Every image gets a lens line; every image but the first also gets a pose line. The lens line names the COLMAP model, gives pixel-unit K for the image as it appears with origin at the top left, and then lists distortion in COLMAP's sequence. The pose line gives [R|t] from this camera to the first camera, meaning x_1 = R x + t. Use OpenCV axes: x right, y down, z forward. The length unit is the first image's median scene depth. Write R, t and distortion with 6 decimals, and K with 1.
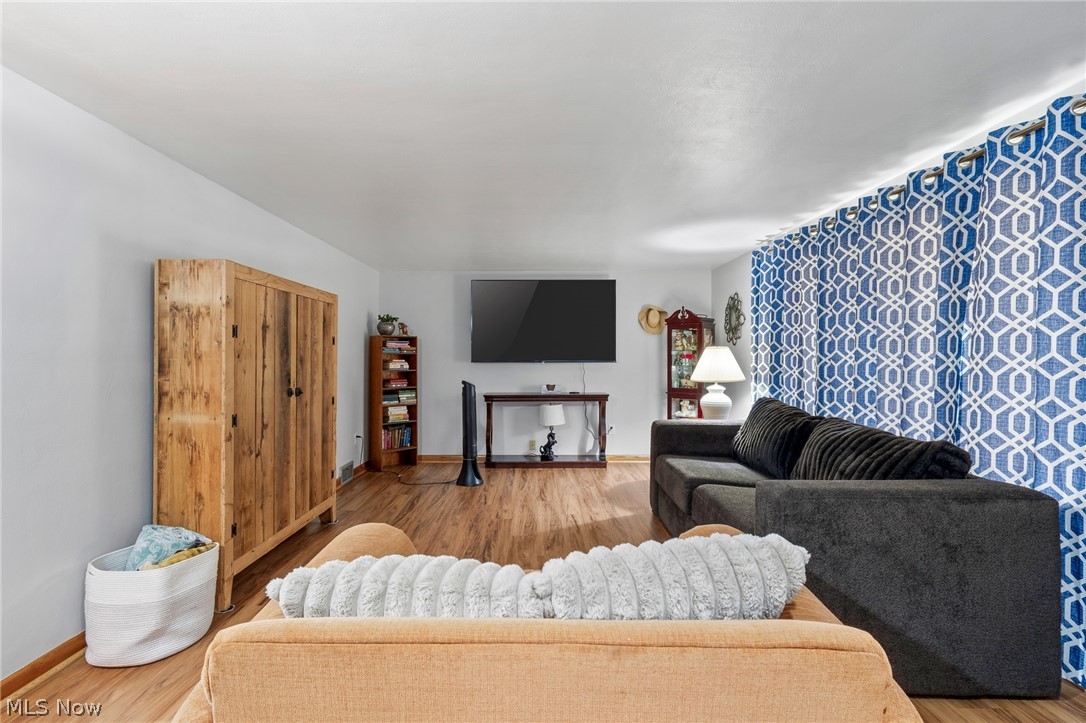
lens RADIAL K [[517.3, 0, 536.5], [0, 517.3, 357.4], [0, 0, 1]] dist [0.000602, 0.000764]
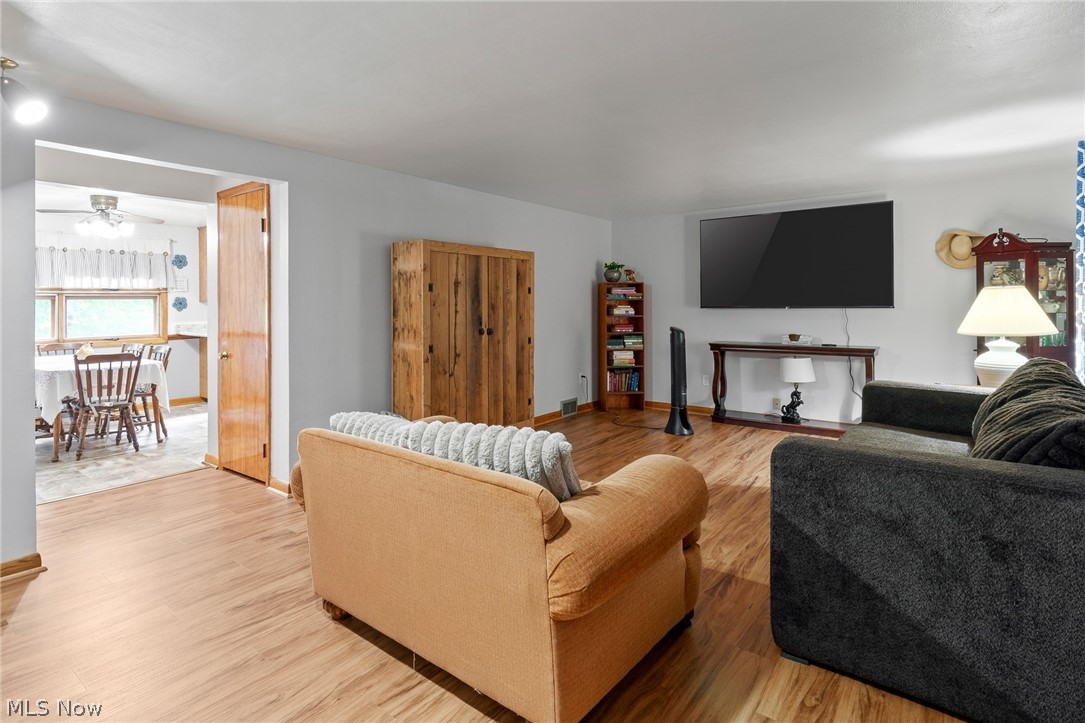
lens RADIAL K [[567.9, 0, 456.9], [0, 567.9, 306.2], [0, 0, 1]] dist [-0.005434, 0.000359]
pose [[0.745477, -0.002345, -0.666527, 0.378530], [0.007677, 0.999958, 0.005068, -0.004163], [0.666487, -0.008895, 0.745464, -0.098969]]
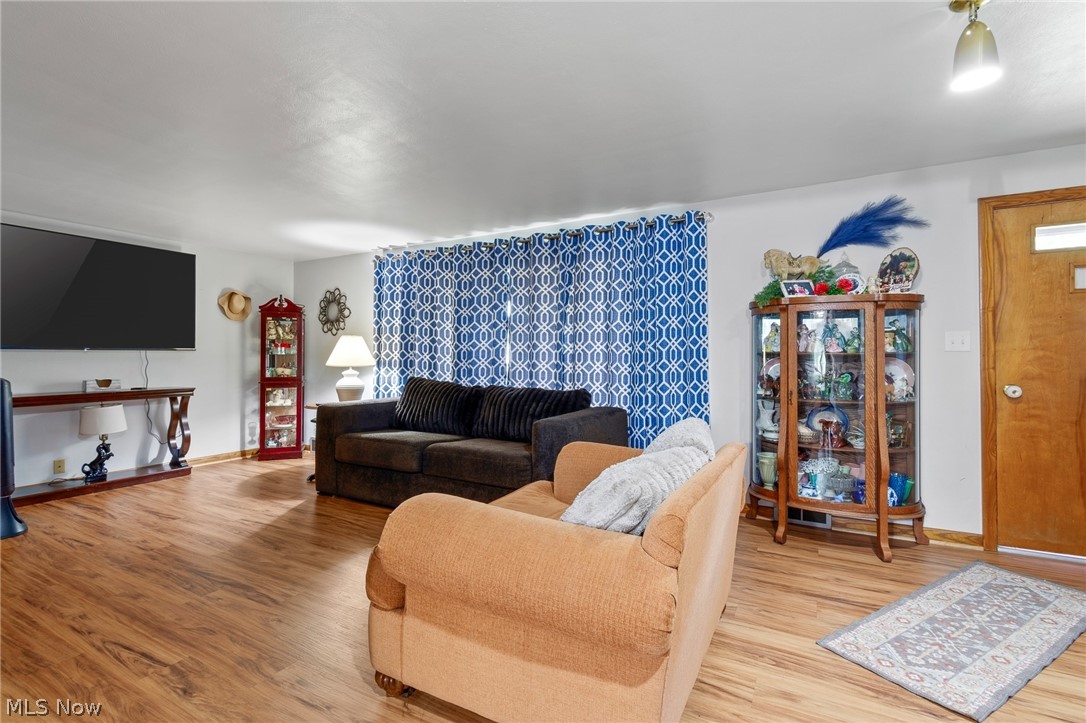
lens RADIAL K [[494.4, 0, 537.3], [0, 494.4, 352.5], [0, 0, 1]] dist [0.003594, -0.002854]
pose [[0.483272, 0.008421, 0.875430, -0.478870], [-0.003288, 0.999964, -0.007804, 0.028088], [-0.875464, 0.000893, 0.483282, 0.169756]]
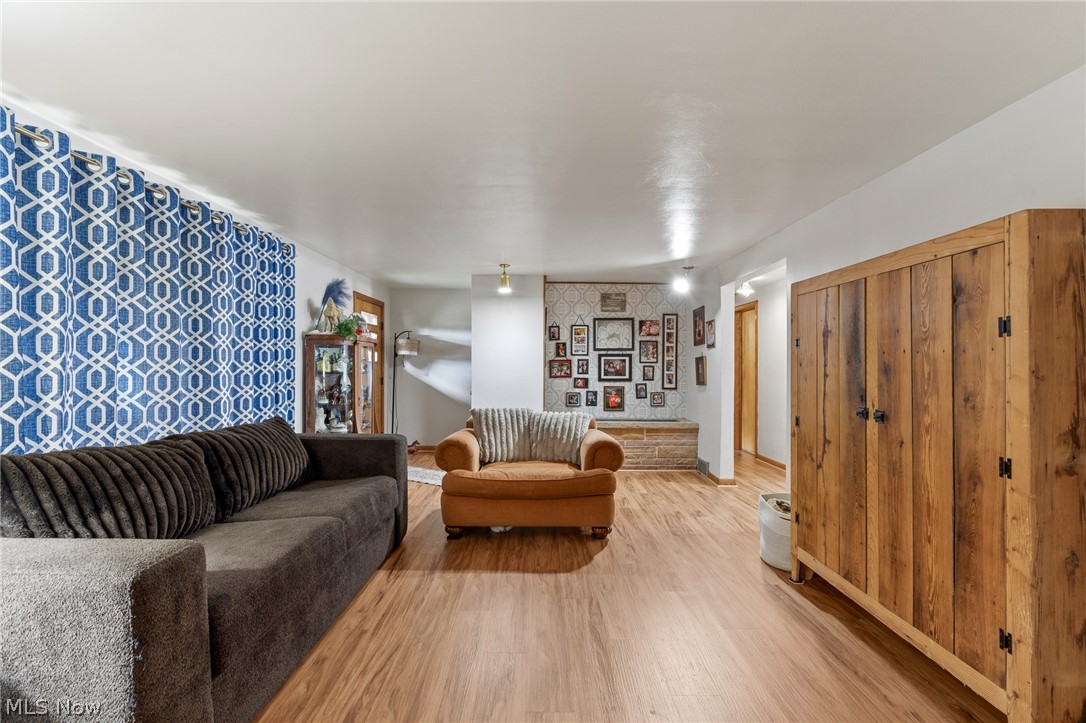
lens RADIAL K [[494.4, 0, 545.6], [0, 494.4, 361.7], [0, 0, 1]] dist [0.003594, -0.002854]
pose [[-0.999860, -0.004421, -0.016169, -0.009802], [-0.004282, 0.999954, -0.008610, 0.001908], [0.016206, -0.008539, -0.999832, 1.470633]]
